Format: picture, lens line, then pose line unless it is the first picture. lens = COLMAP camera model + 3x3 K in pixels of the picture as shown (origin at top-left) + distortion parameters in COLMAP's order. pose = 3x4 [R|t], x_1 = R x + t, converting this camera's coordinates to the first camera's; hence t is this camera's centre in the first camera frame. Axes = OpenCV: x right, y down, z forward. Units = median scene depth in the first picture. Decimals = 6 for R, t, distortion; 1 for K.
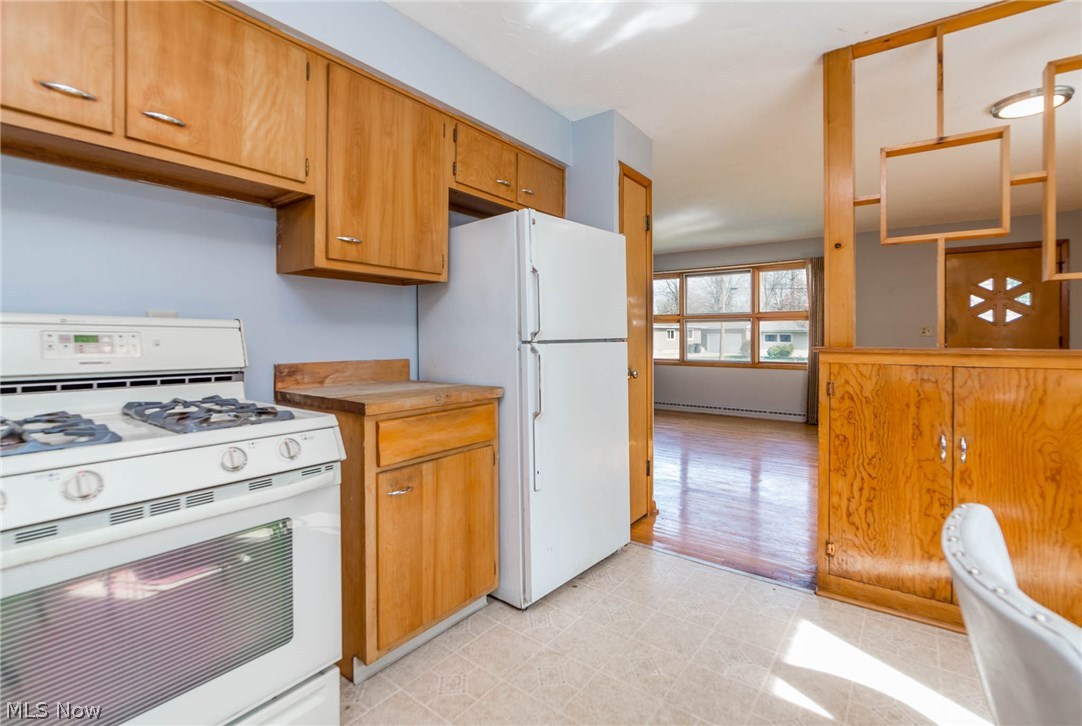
lens RADIAL K [[487.2, 0, 542.5], [0, 487.2, 338.1], [0, 0, 1]] dist [-0.012566, 0.000171]
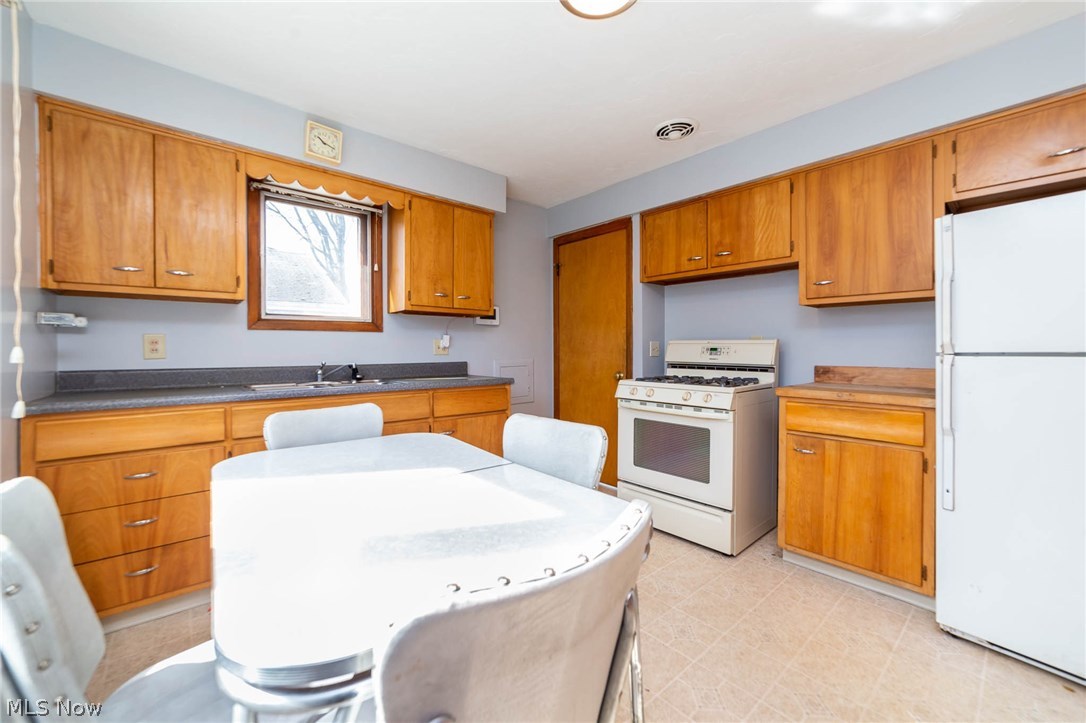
lens RADIAL K [[449.5, 0, 543.0], [0, 449.5, 361.5], [0, 0, 1]] dist [0.000435, 0.000031]
pose [[-0.211039, 0.024184, -0.977178, 1.068181], [-0.005696, 0.999646, 0.025971, 0.006229], [0.977461, 0.011047, -0.210827, 0.436380]]
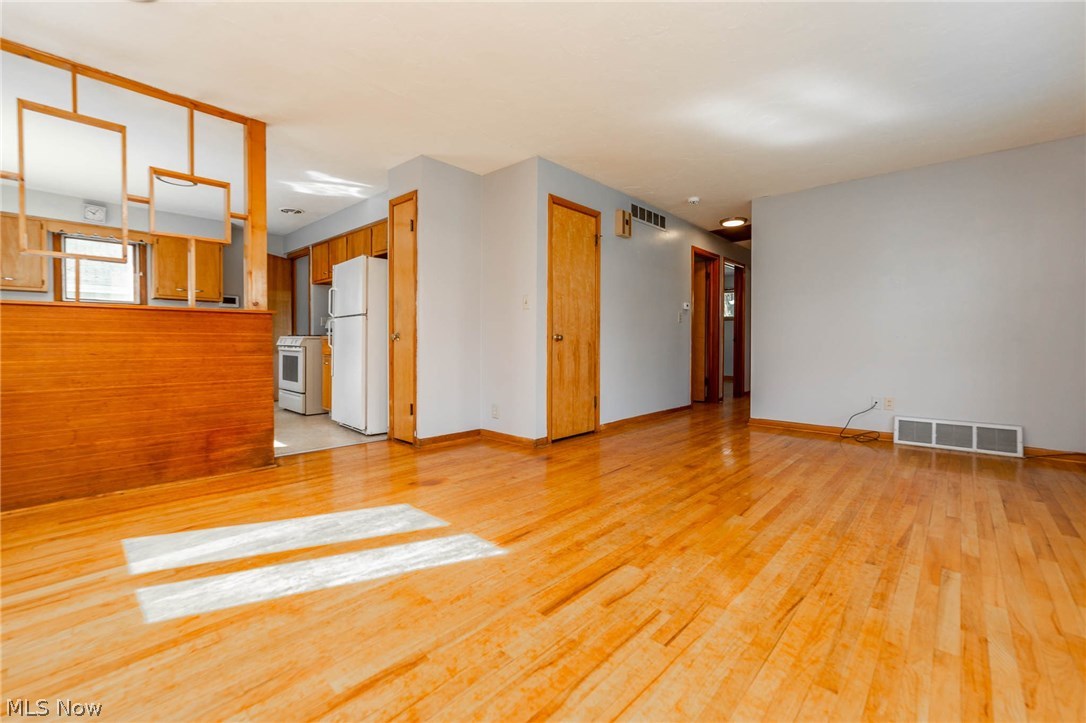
lens RADIAL K [[452.3, 0, 561.0], [0, 452.3, 355.9], [0, 0, 1]] dist [-0.009539, 0.000086]
pose [[-0.085100, 0.032182, -0.995853, 2.219368], [-0.008744, 0.999416, 0.033045, 0.119559], [0.996334, 0.011520, -0.084769, 2.339819]]
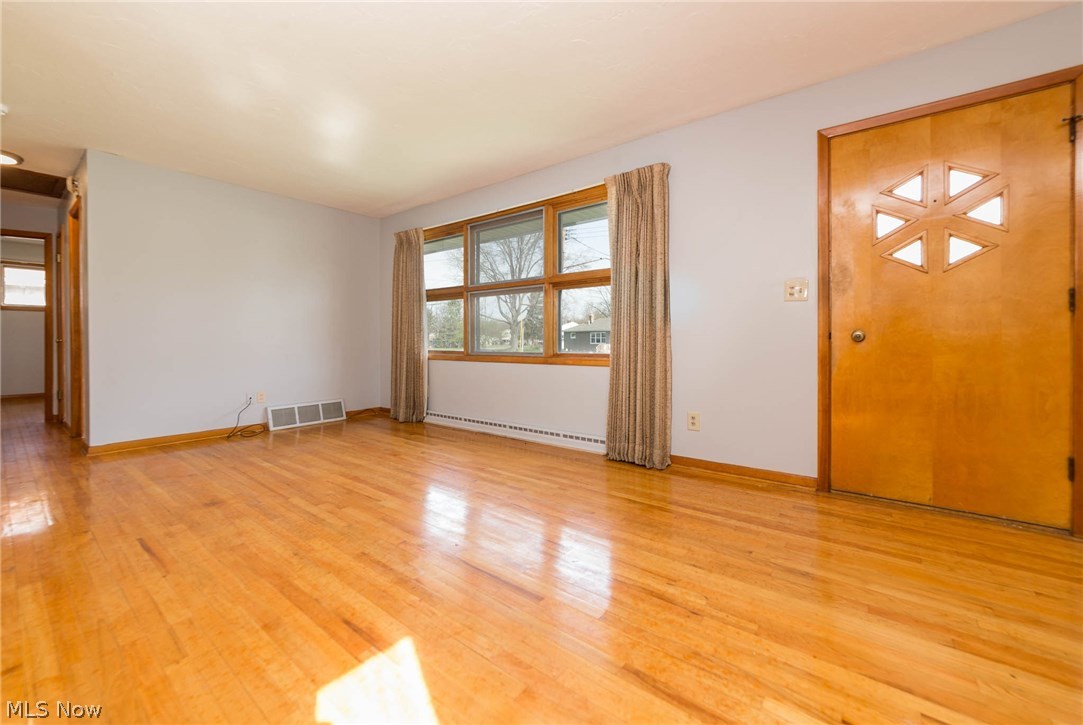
lens RADIAL K [[436.2, 0, 534.7], [0, 436.2, 346.3], [0, 0, 1]] dist [-0.012269, 0.000243]
pose [[0.999620, 0.001565, -0.027520, 1.504133], [-0.001486, 0.999995, 0.002894, 0.125525], [0.027524, -0.002852, 0.999617, 1.497902]]
